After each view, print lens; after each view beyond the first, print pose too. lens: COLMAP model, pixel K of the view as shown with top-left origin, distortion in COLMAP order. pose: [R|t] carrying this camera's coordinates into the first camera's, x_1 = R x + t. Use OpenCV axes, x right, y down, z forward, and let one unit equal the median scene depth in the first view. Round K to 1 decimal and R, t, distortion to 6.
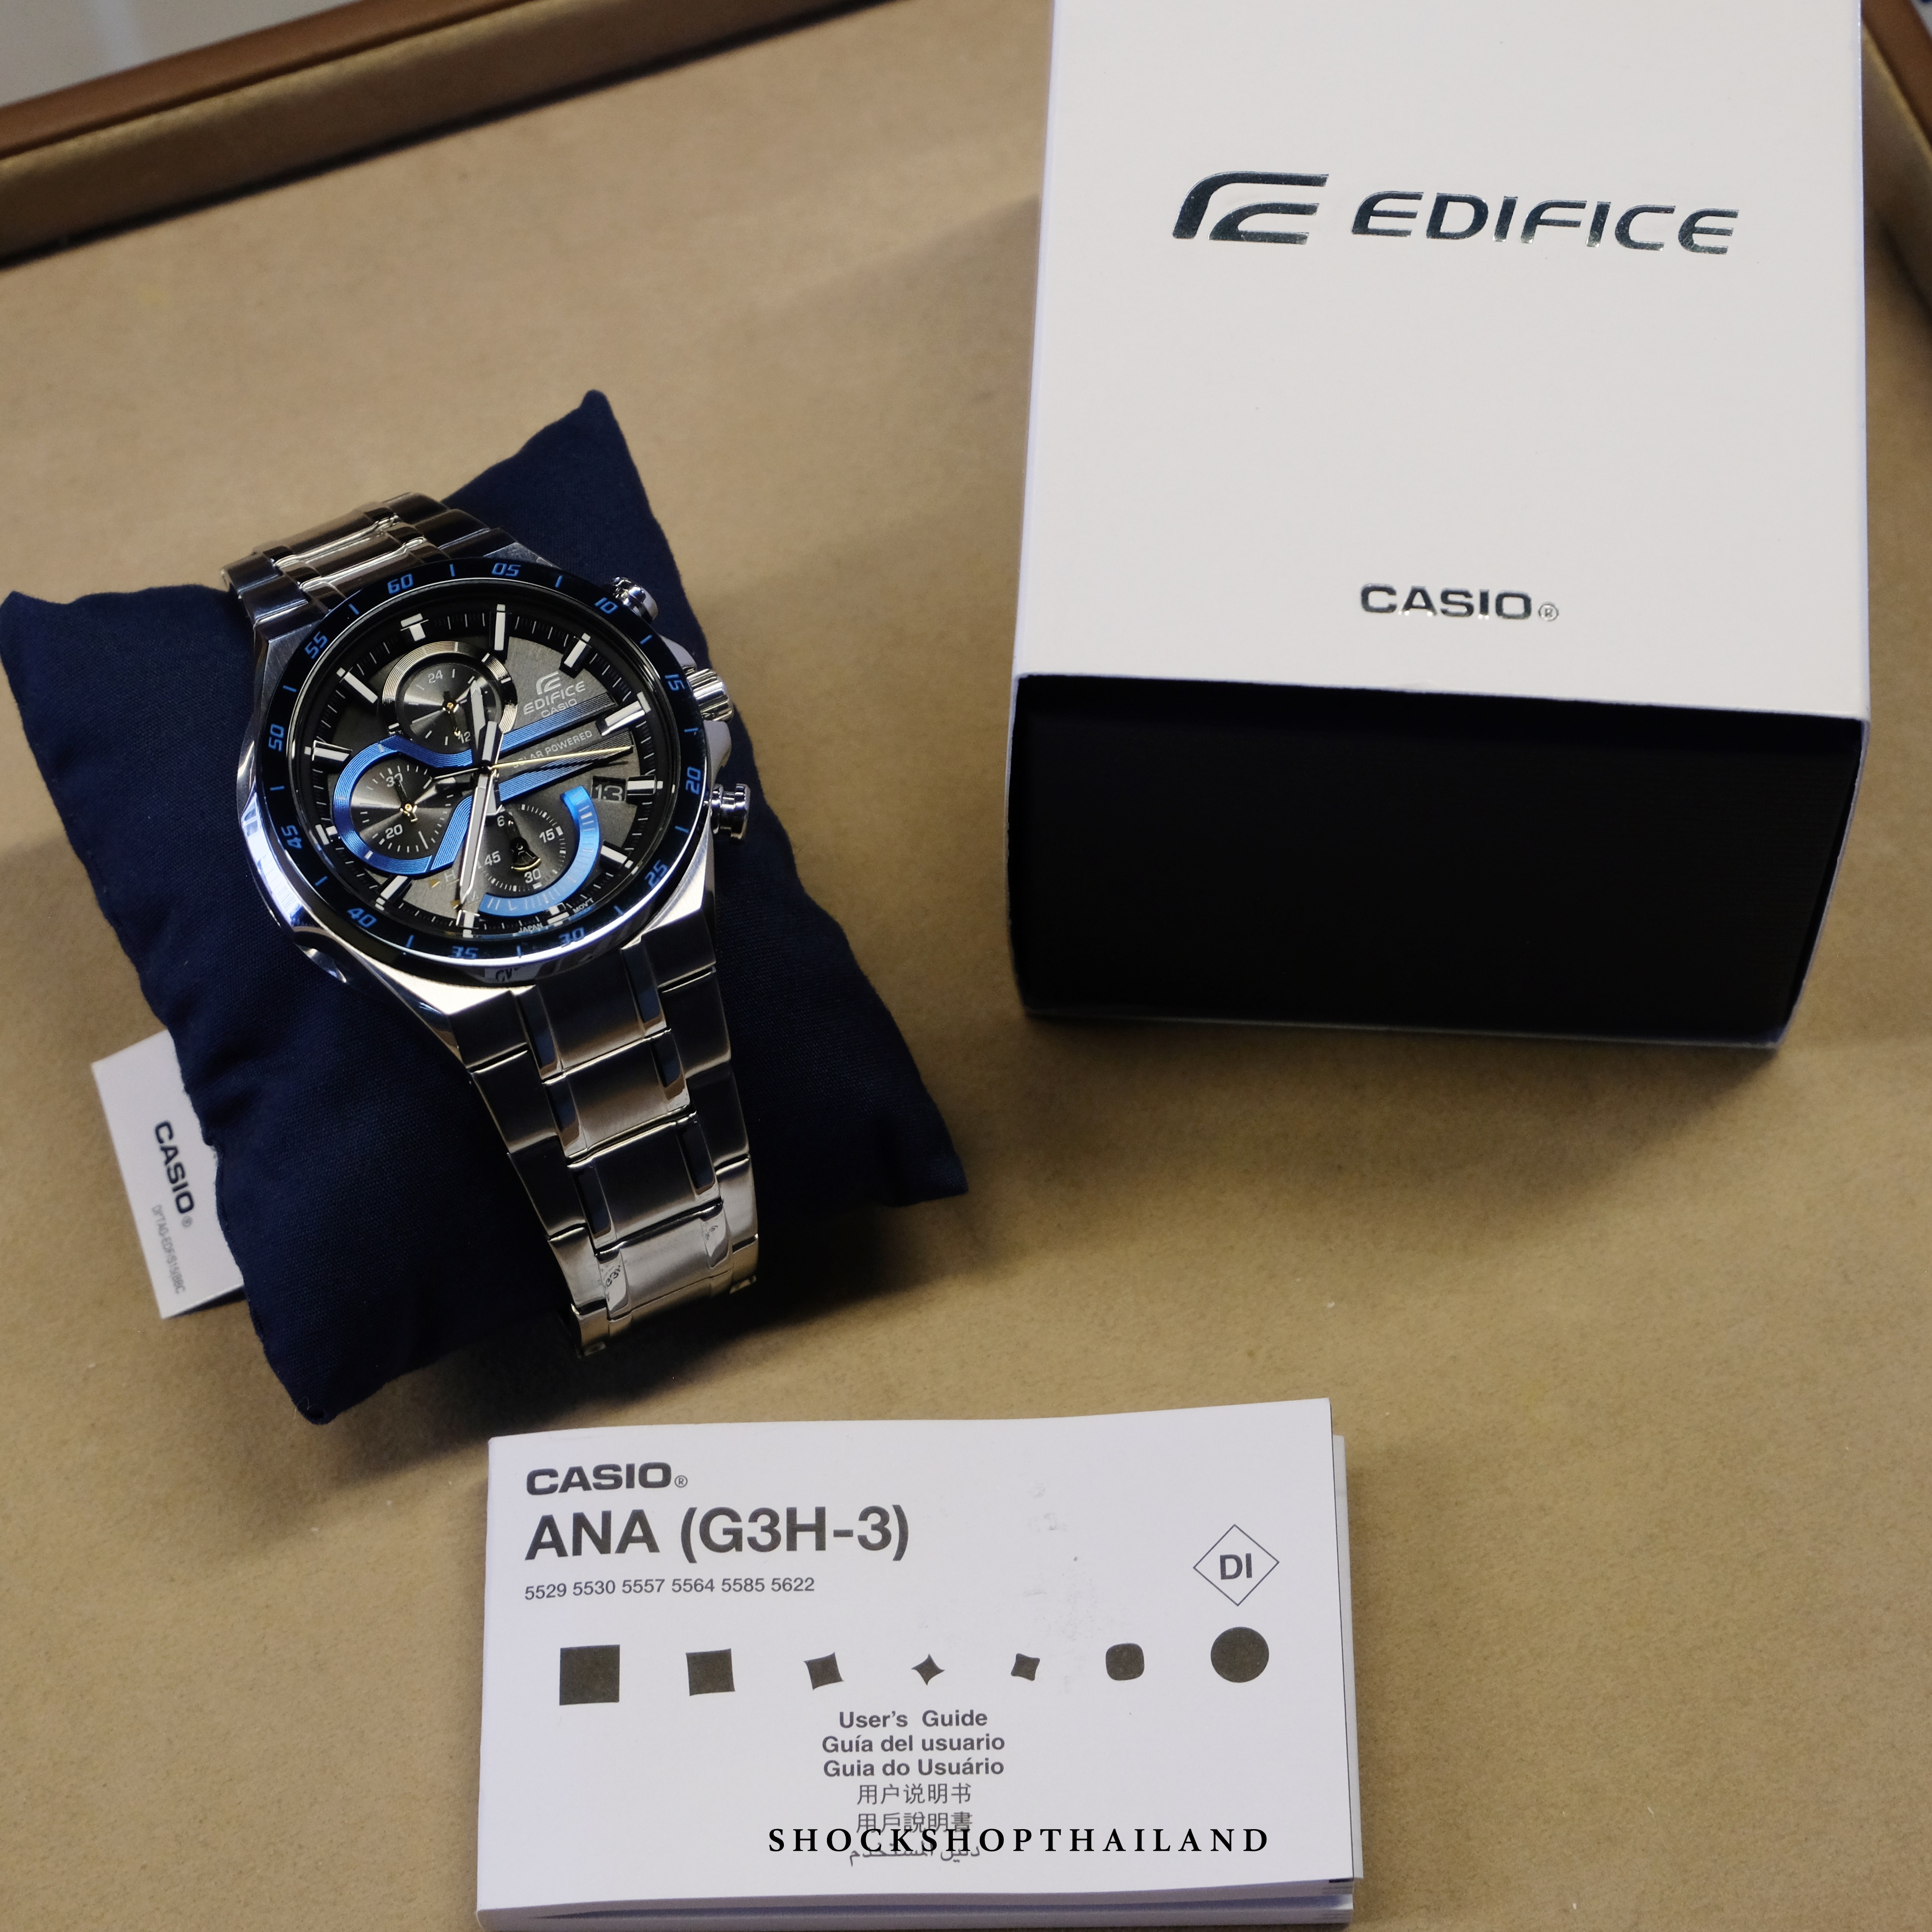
lens RADIAL K [[5146.1, 0, 966.0], [0, 5146.1, 966.0], [0, 0, 1]] dist [-0.053058, 0.773949]
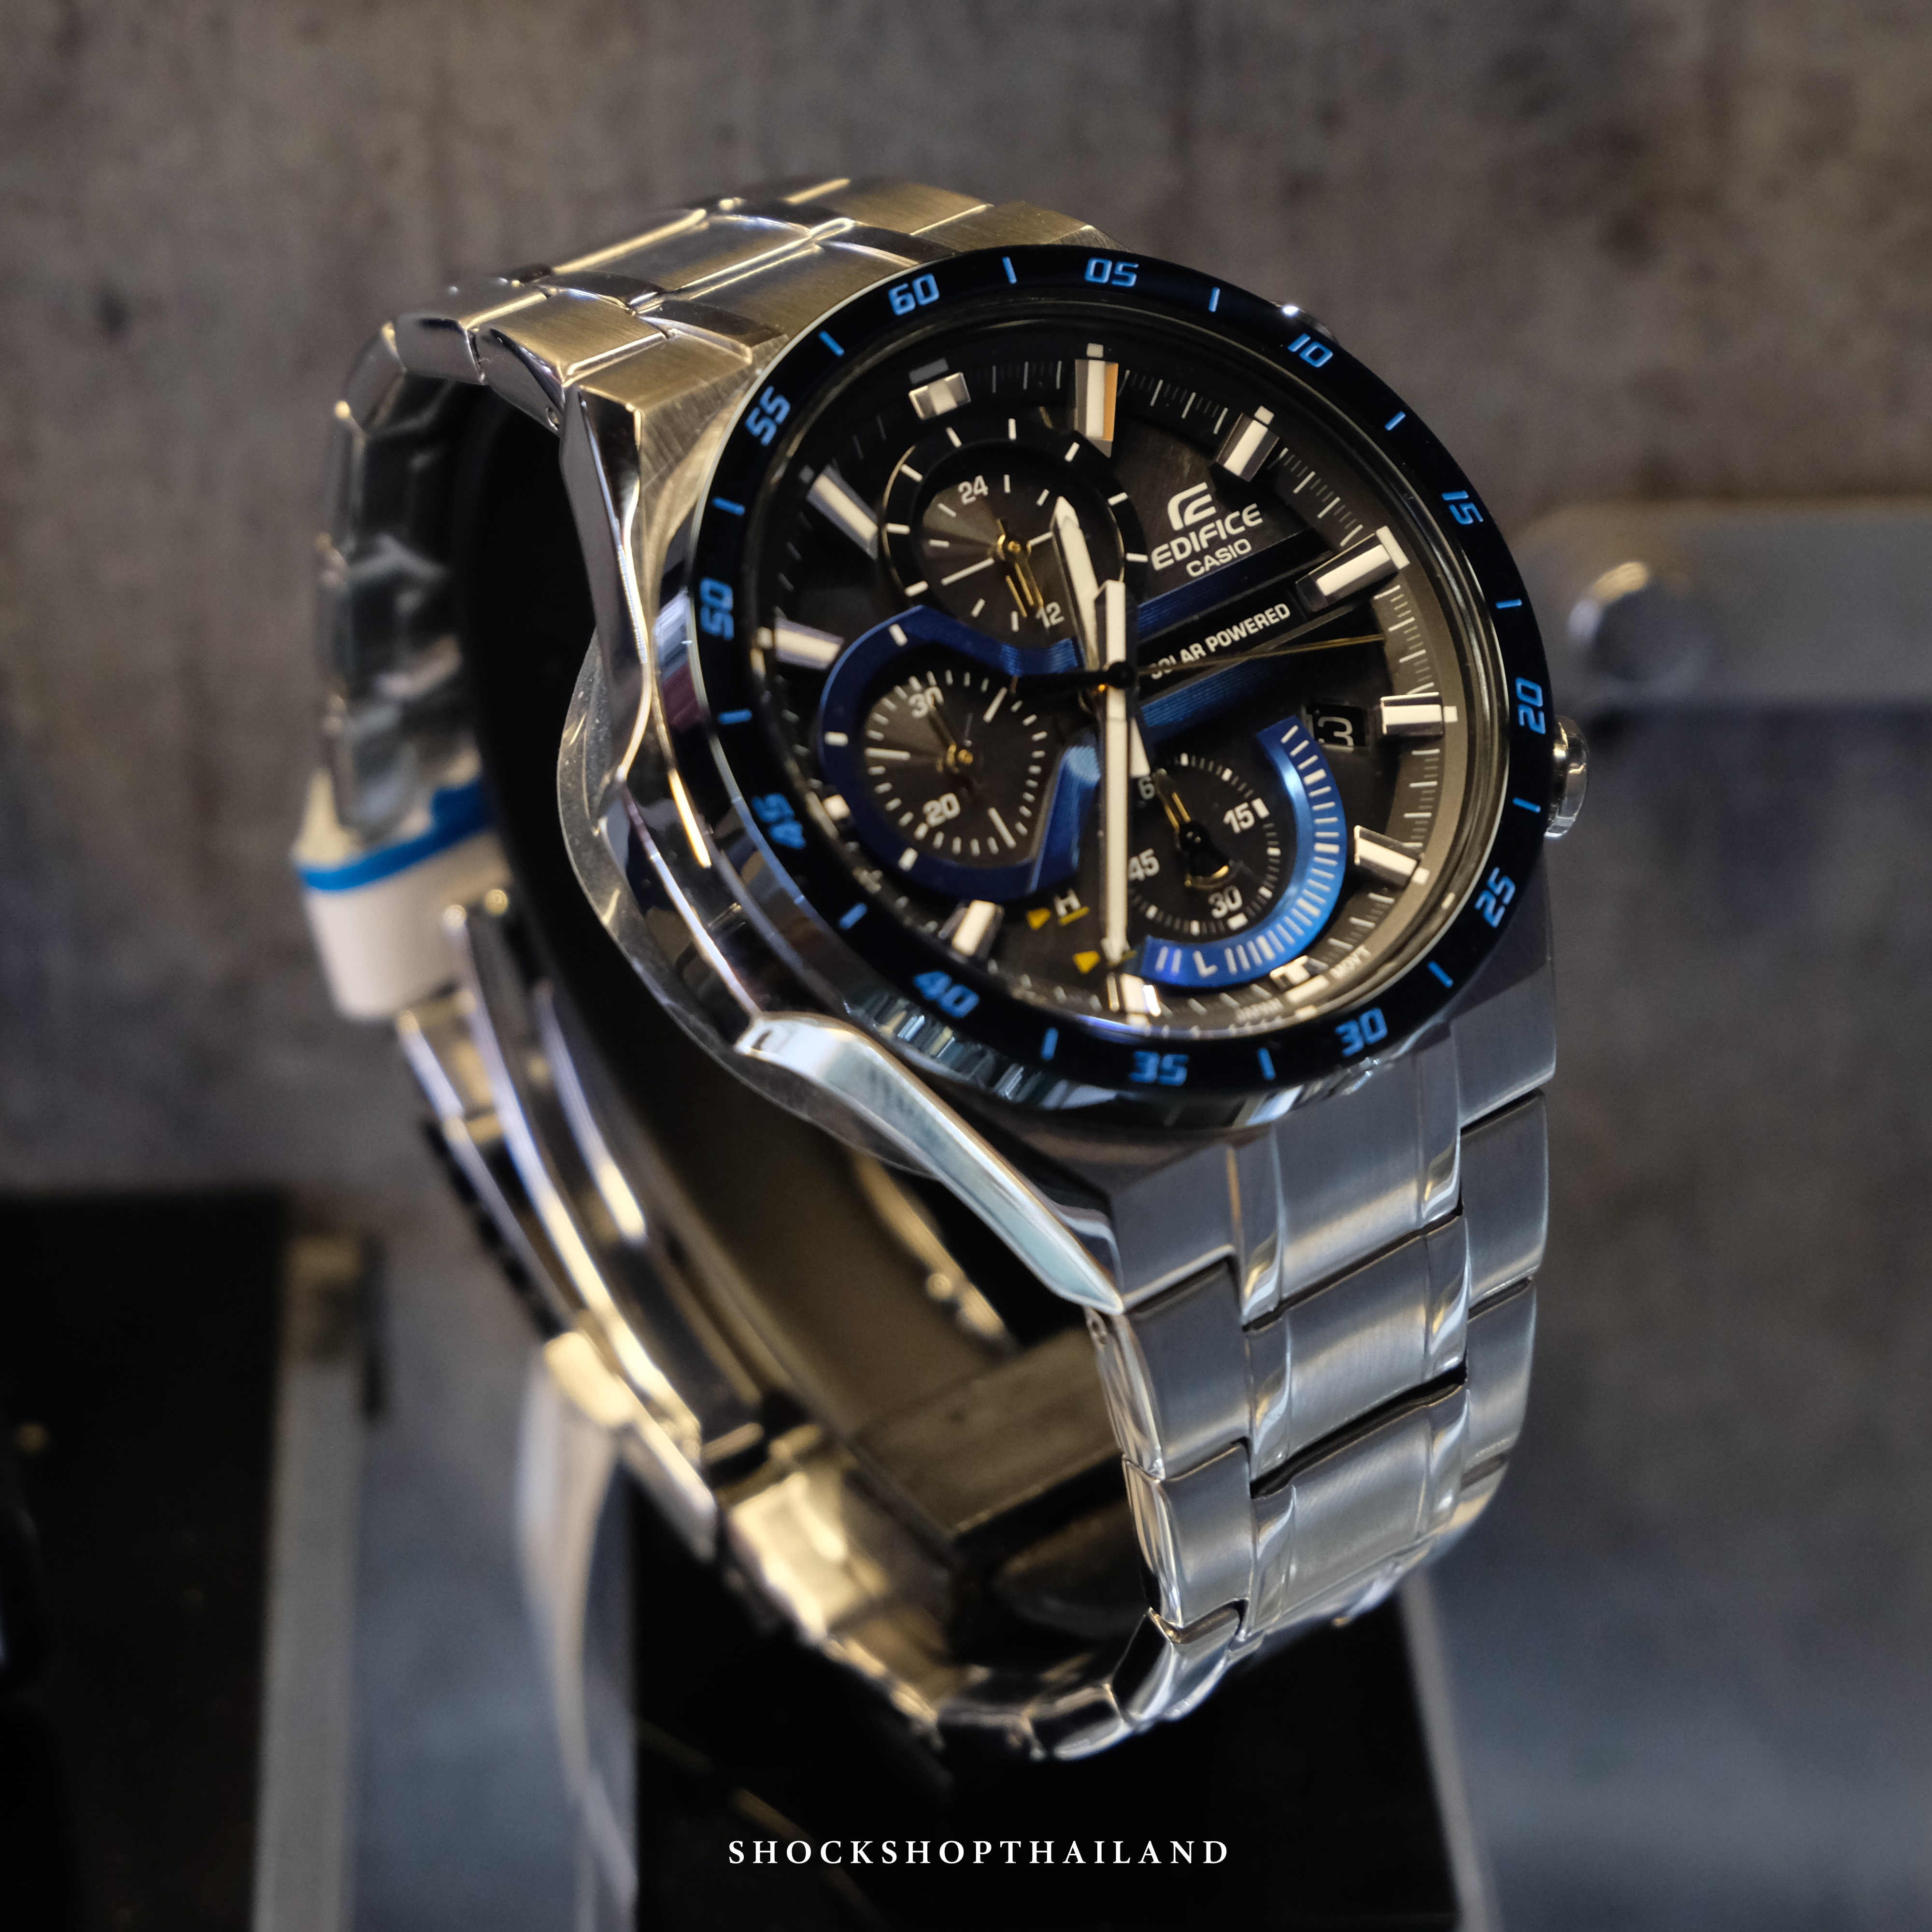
lens RADIAL K [[5146.1, 0, 966.0], [0, 5146.1, 966.0], [0, 0, 1]] dist [-0.053058, 0.773949]
pose [[0.966994, -0.009614, 0.254618, -0.229823], [0.008591, 0.999950, 0.005130, -0.014075], [-0.254655, -0.002773, 0.967028, 0.537270]]
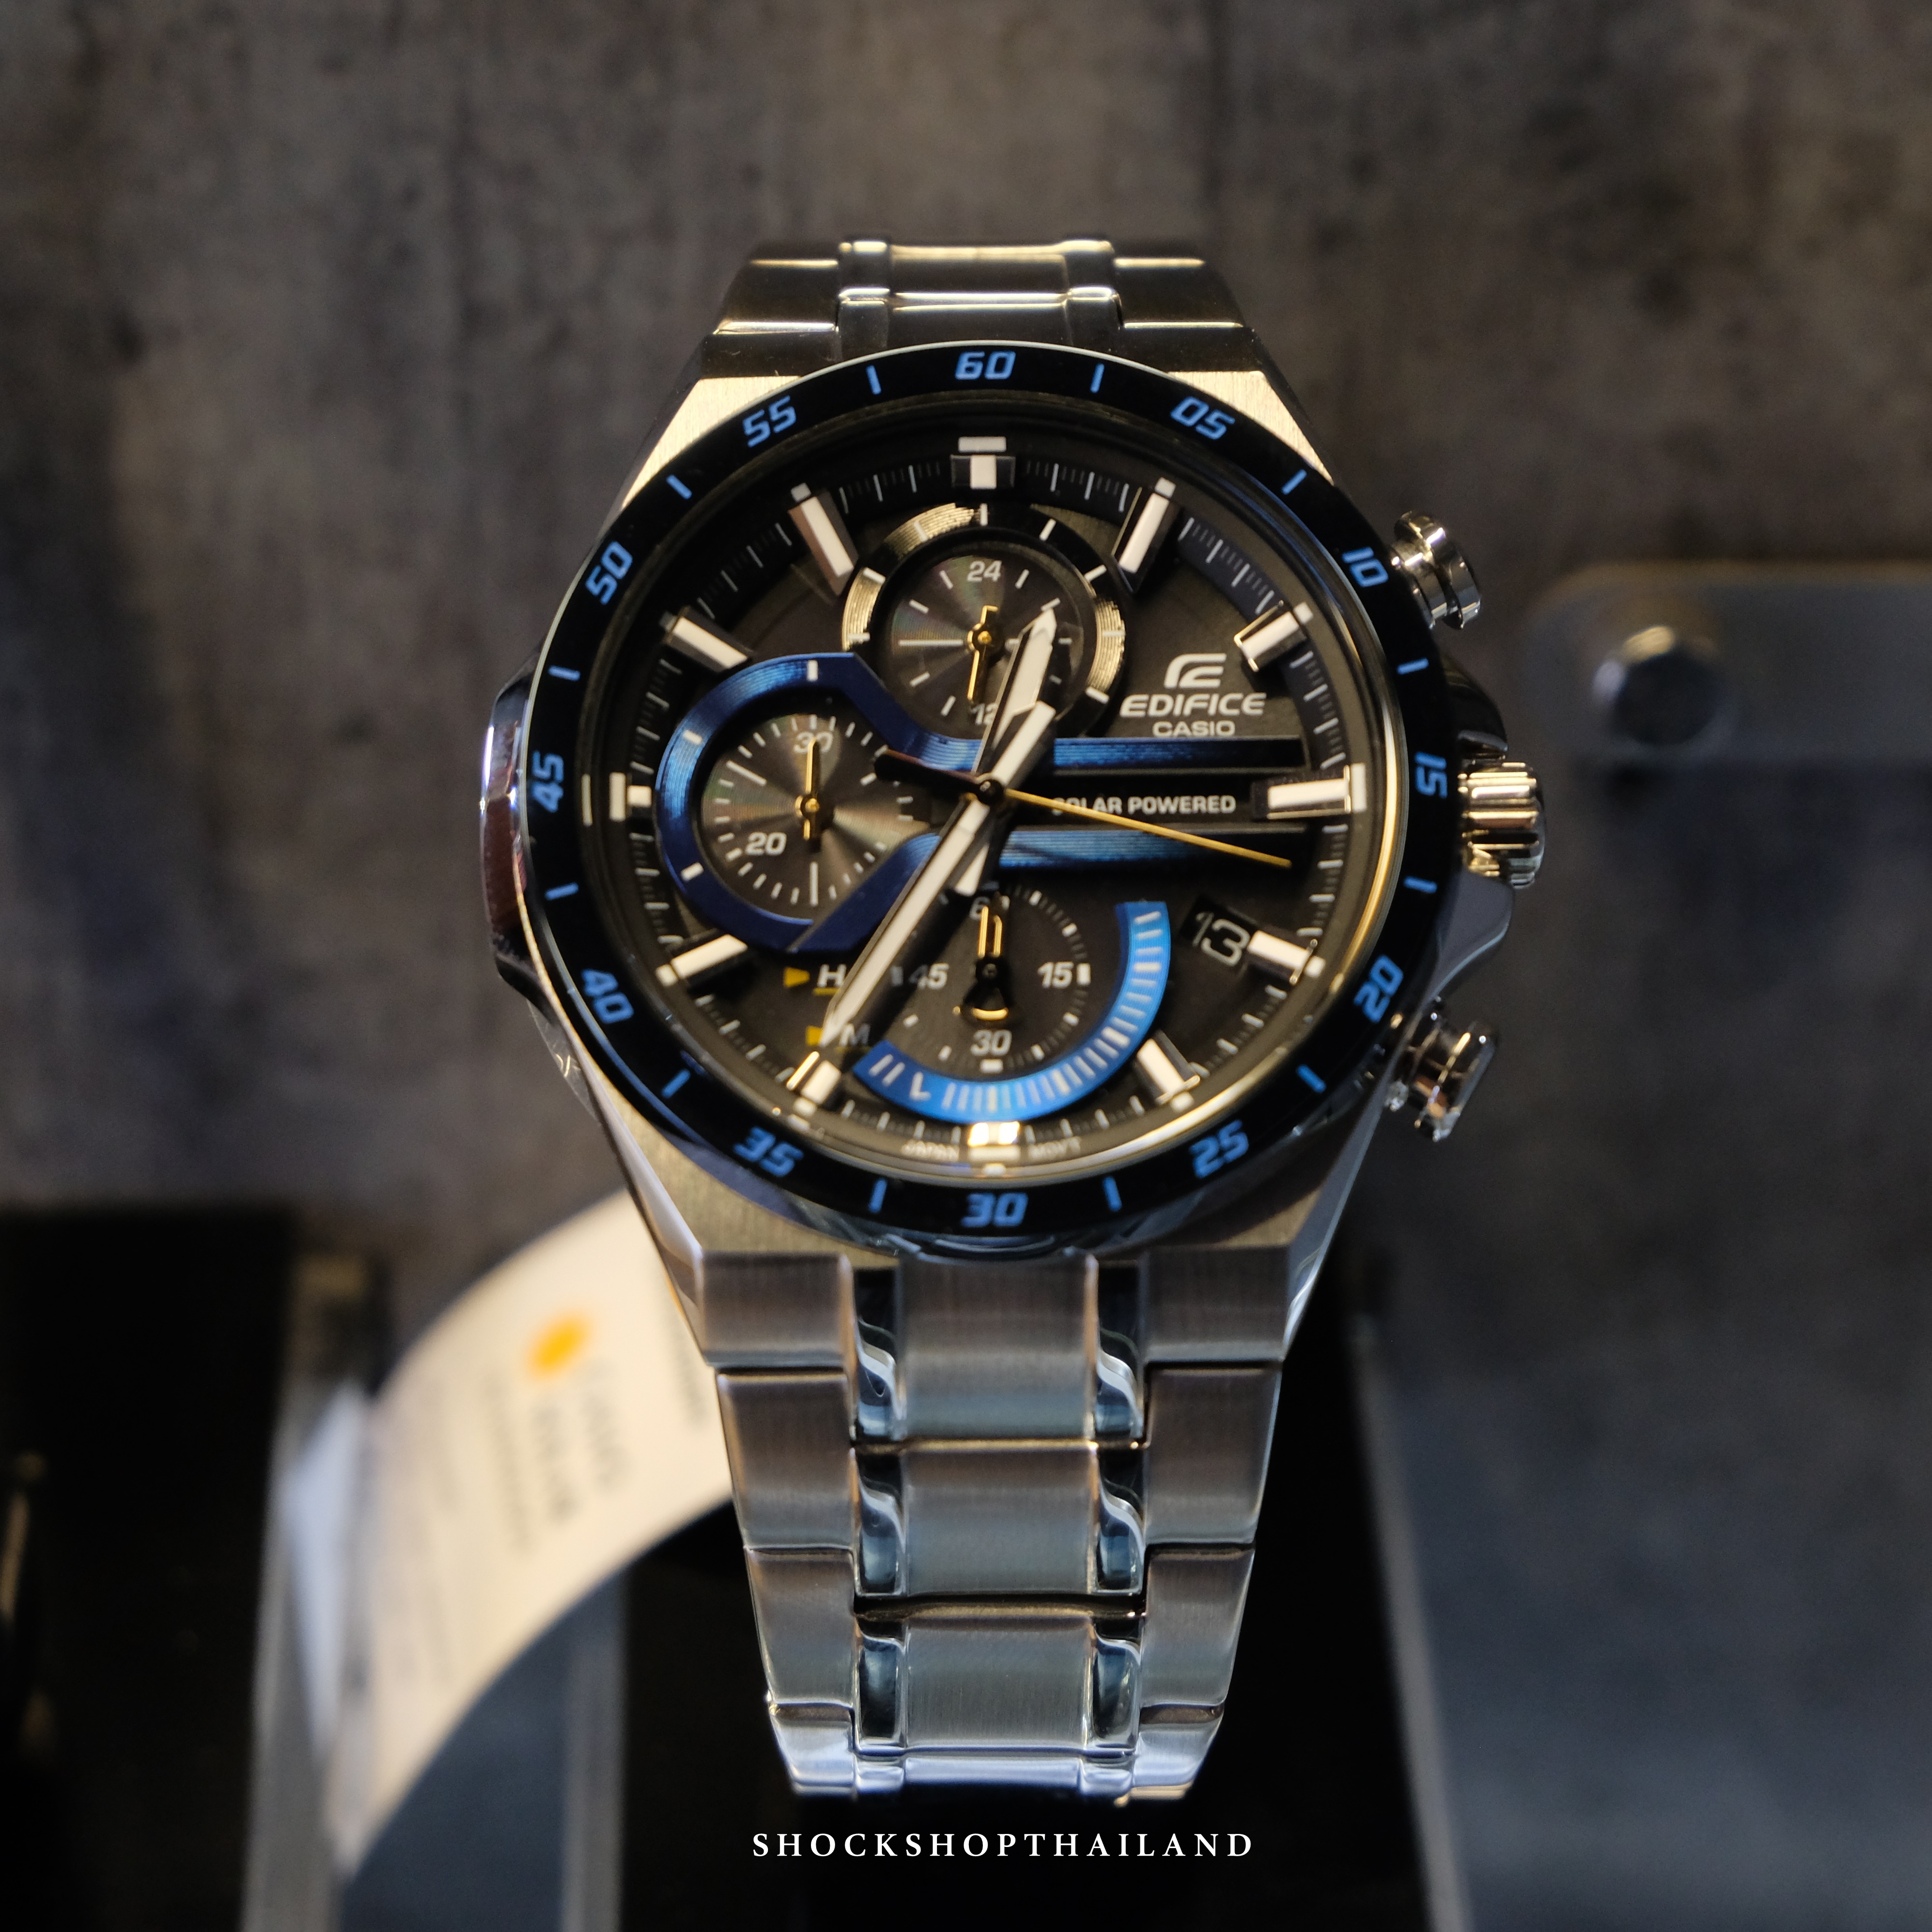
lens RADIAL K [[5146.1, 0, 966.0], [0, 5146.1, 966.0], [0, 0, 1]] dist [-0.053058, 0.773949]
pose [[0.900892, 0.385741, -0.198991, 0.005326], [-0.373528, 0.922512, 0.097199, -0.069020], [0.221065, -0.013237, 0.975169, 0.534845]]
